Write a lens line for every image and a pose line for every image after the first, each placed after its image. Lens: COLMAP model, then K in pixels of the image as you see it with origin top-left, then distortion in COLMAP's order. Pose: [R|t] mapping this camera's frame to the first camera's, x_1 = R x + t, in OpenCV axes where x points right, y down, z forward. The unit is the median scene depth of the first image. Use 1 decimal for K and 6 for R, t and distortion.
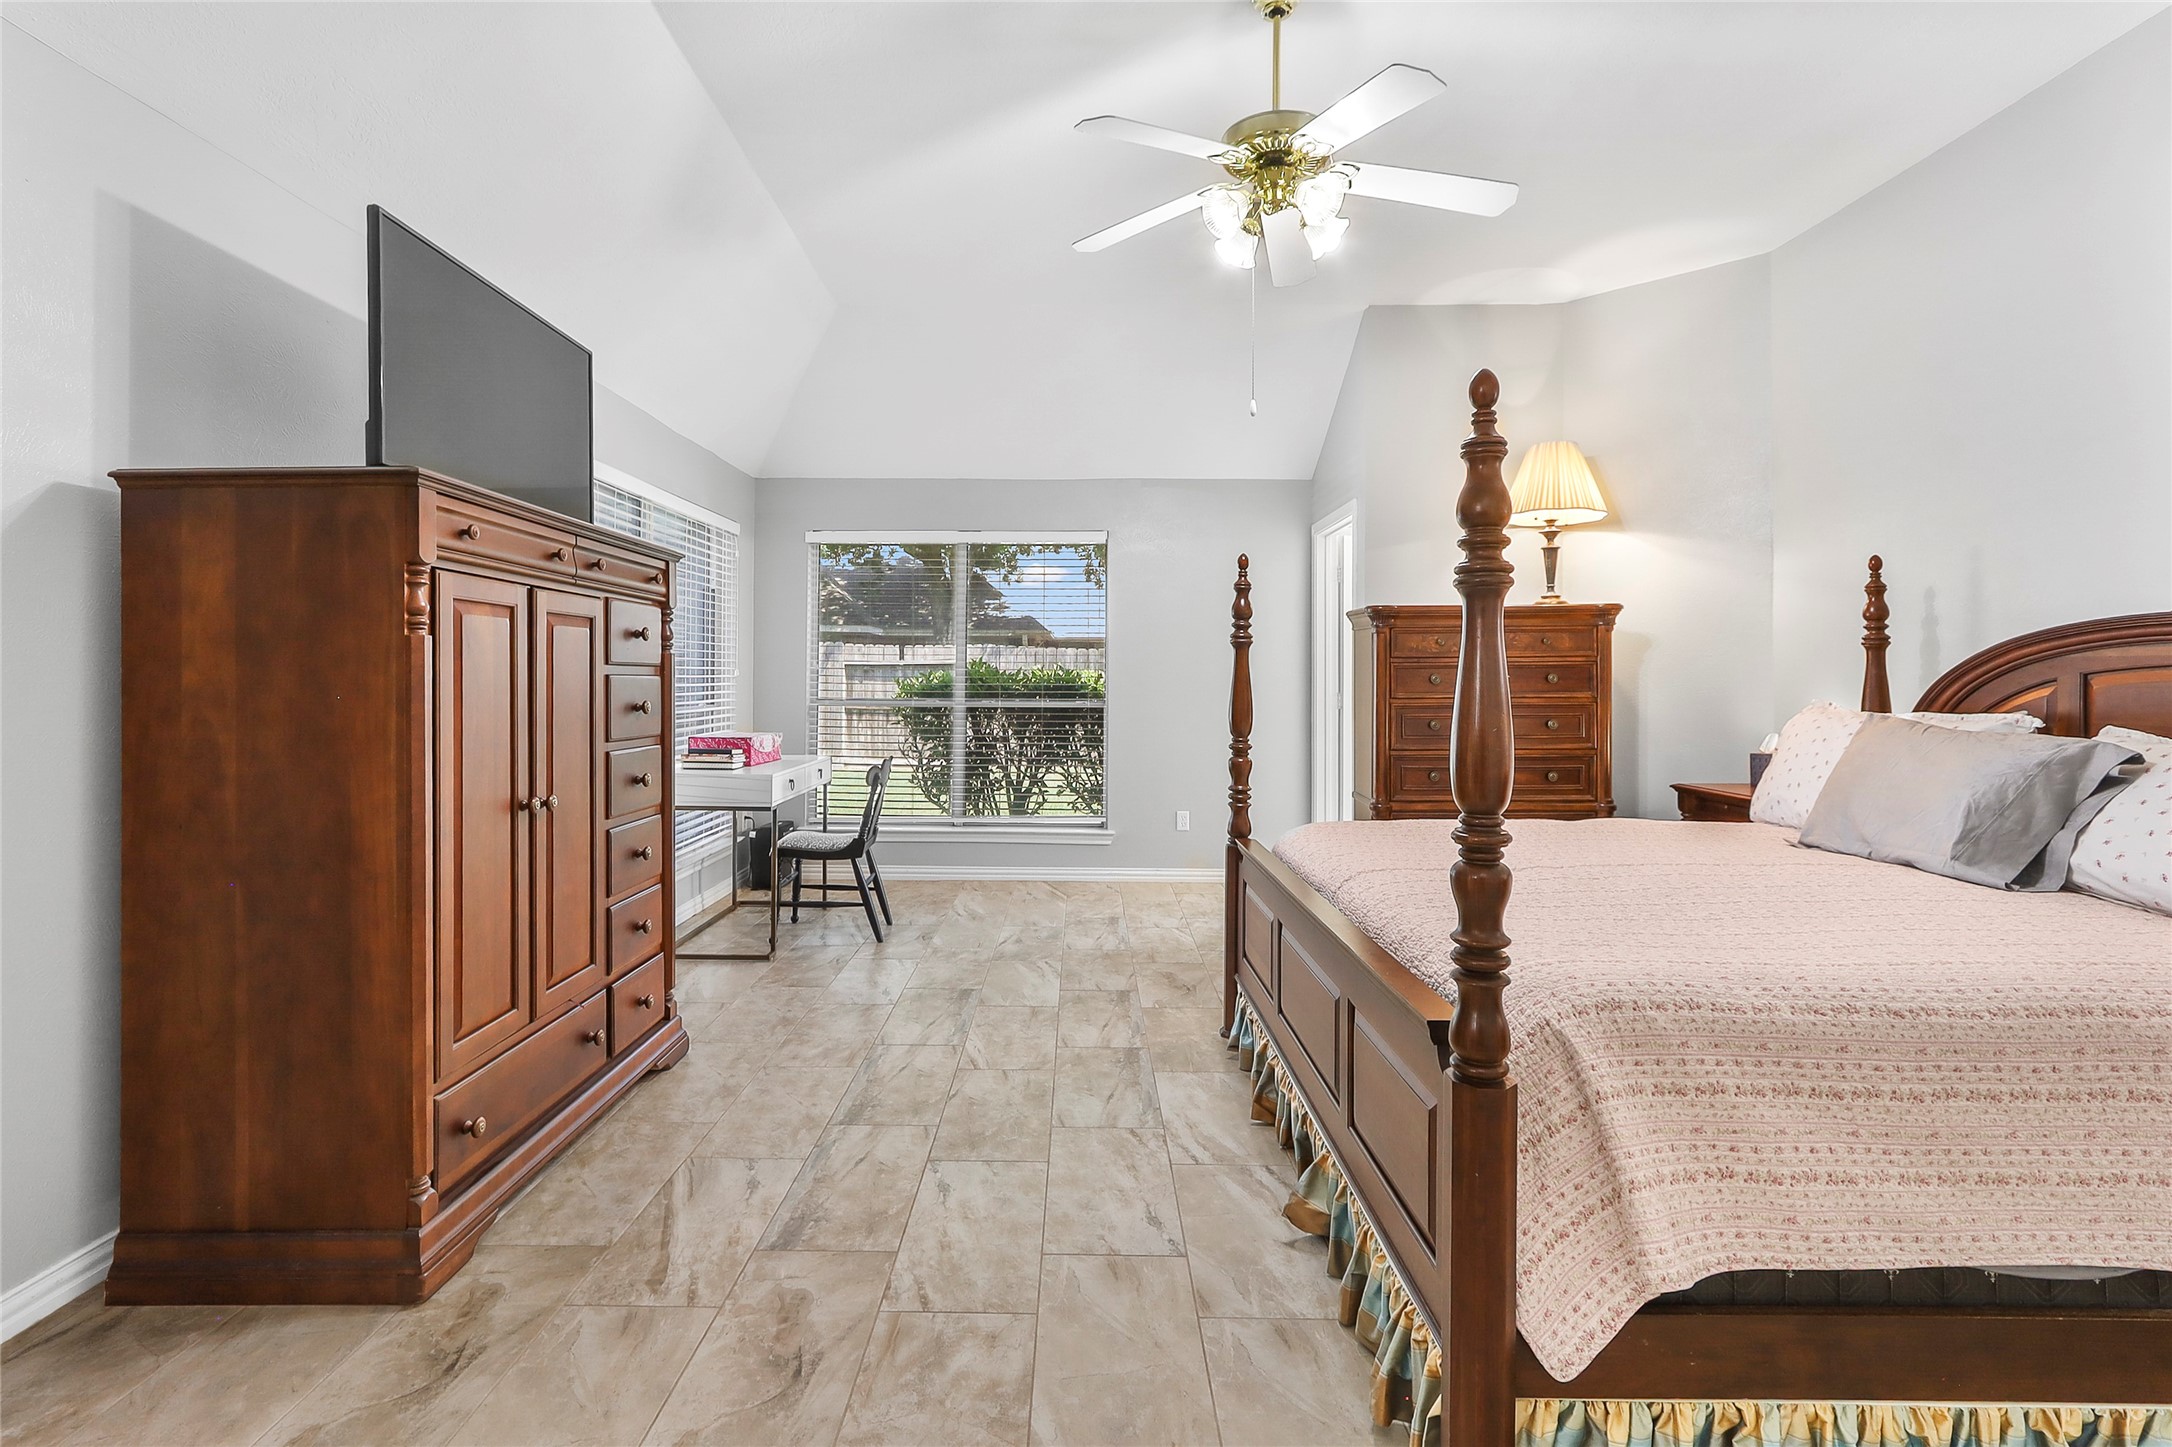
lens RADIAL K [[1013.5, 0, 1061.7], [0, 1013.5, 697.5], [0, 0, 1]] dist [0.002739, 0.001345]
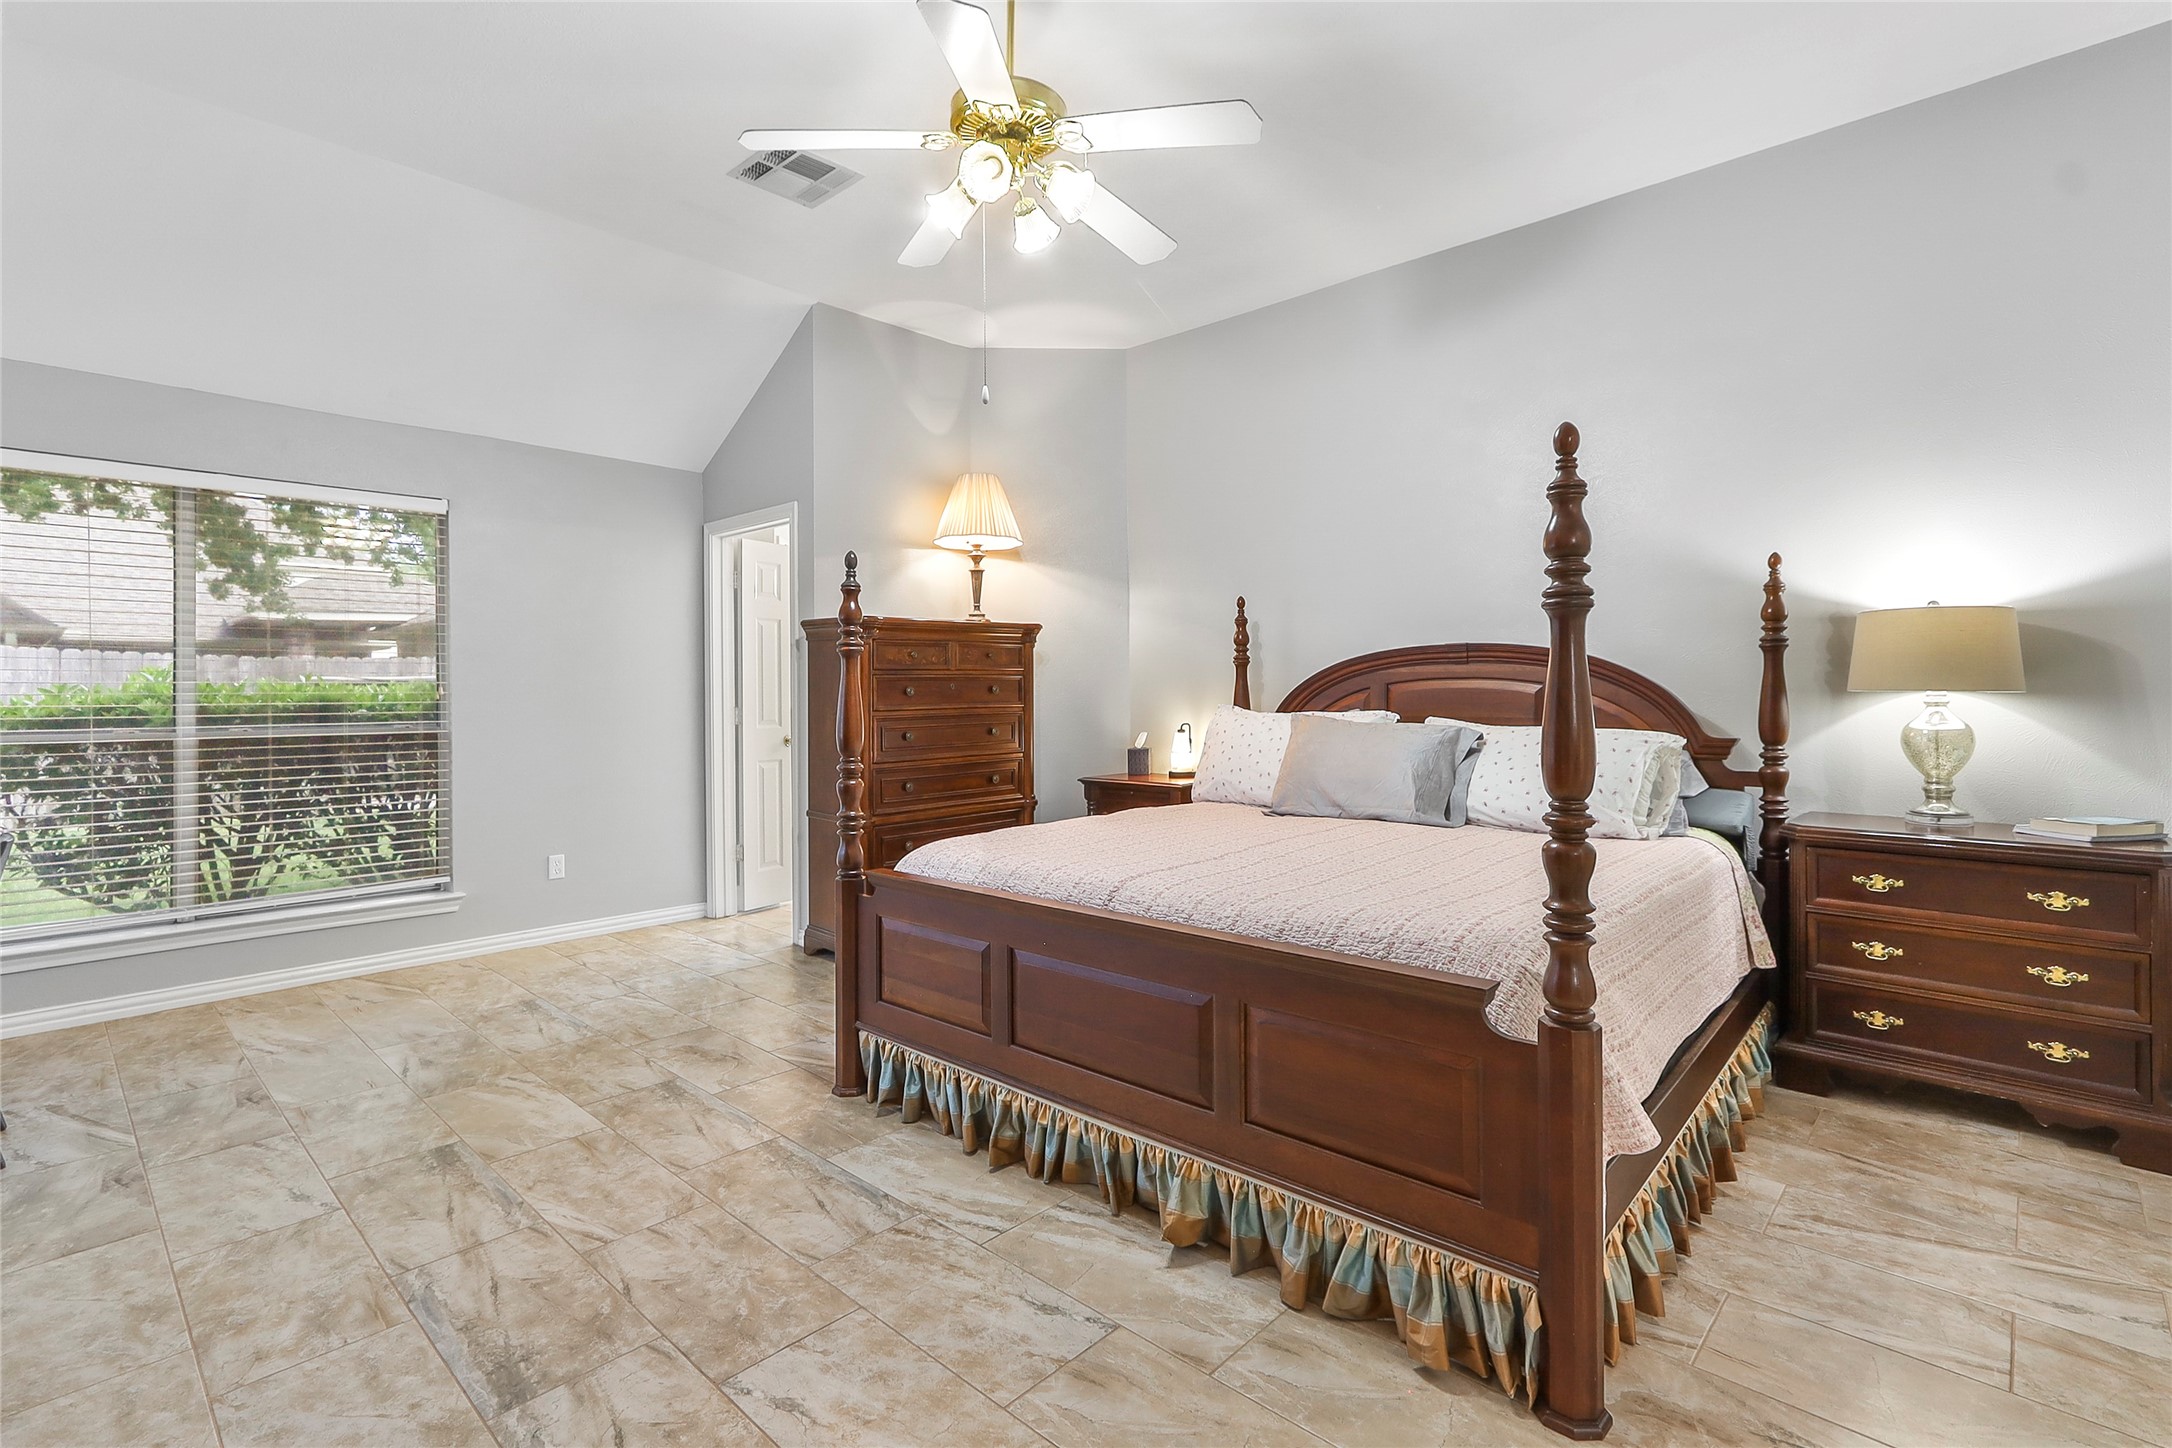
lens RADIAL K [[1004.6, 0, 1063.8], [0, 1004.6, 725.4], [0, 0, 1]] dist [0.005245, 0.001229]
pose [[0.678351, -0.031675, 0.734055, -0.330673], [0.021423, 0.999498, 0.023332, -0.004664], [-0.734425, -0.000101, 0.678689, 0.253928]]
